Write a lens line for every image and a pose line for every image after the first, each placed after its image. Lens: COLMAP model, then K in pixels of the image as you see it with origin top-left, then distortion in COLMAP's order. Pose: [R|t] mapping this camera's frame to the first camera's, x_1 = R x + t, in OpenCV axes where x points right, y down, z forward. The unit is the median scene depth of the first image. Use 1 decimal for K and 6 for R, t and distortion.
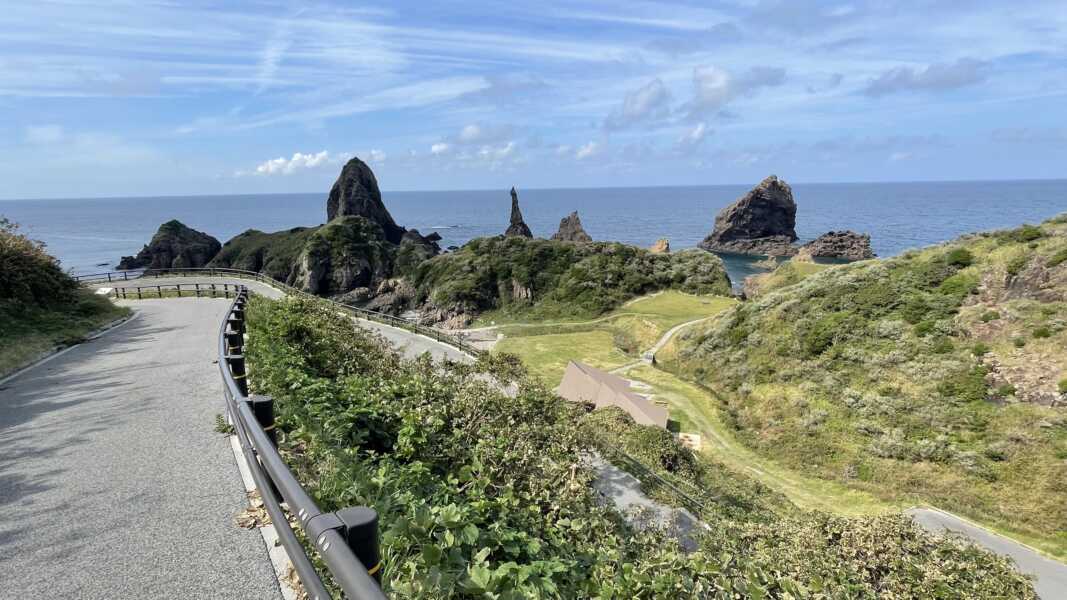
lens RADIAL K [[497.9, 0, 531.5], [0, 497.9, 299.2], [0, 0, 1]] dist [0.000887, 0.000444]
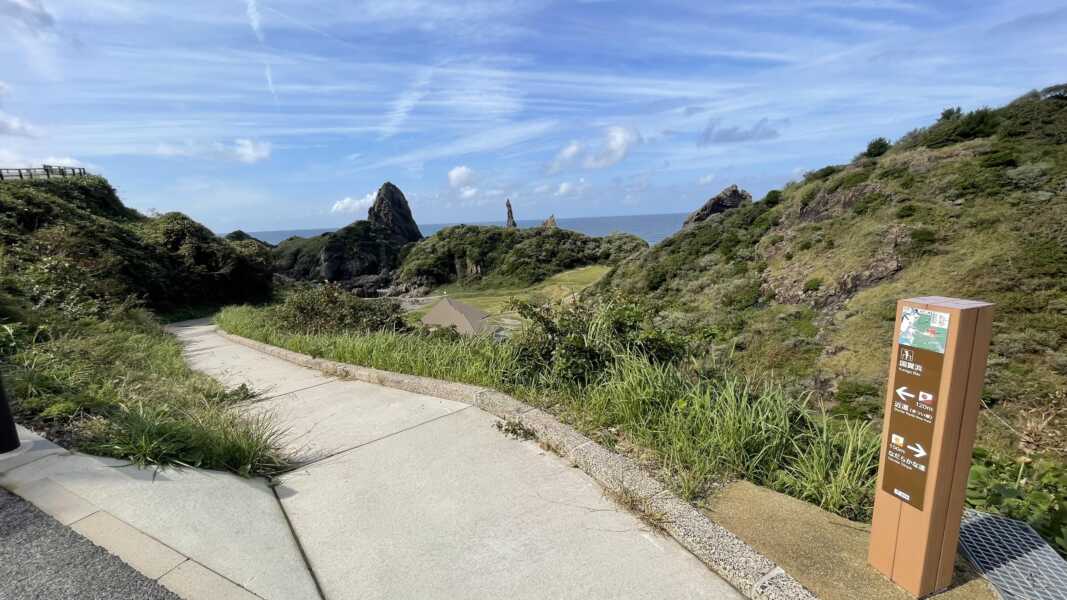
lens RADIAL K [[415.0, 0, 535.7], [0, 415.0, 297.0], [0, 0, 1]] dist [-0.000592, -0.000046]
pose [[0.996399, -0.007768, -0.084431, 0.216527], [0.004785, 0.999359, -0.035478, 0.090673], [0.084652, 0.034946, 0.995798, 0.016524]]
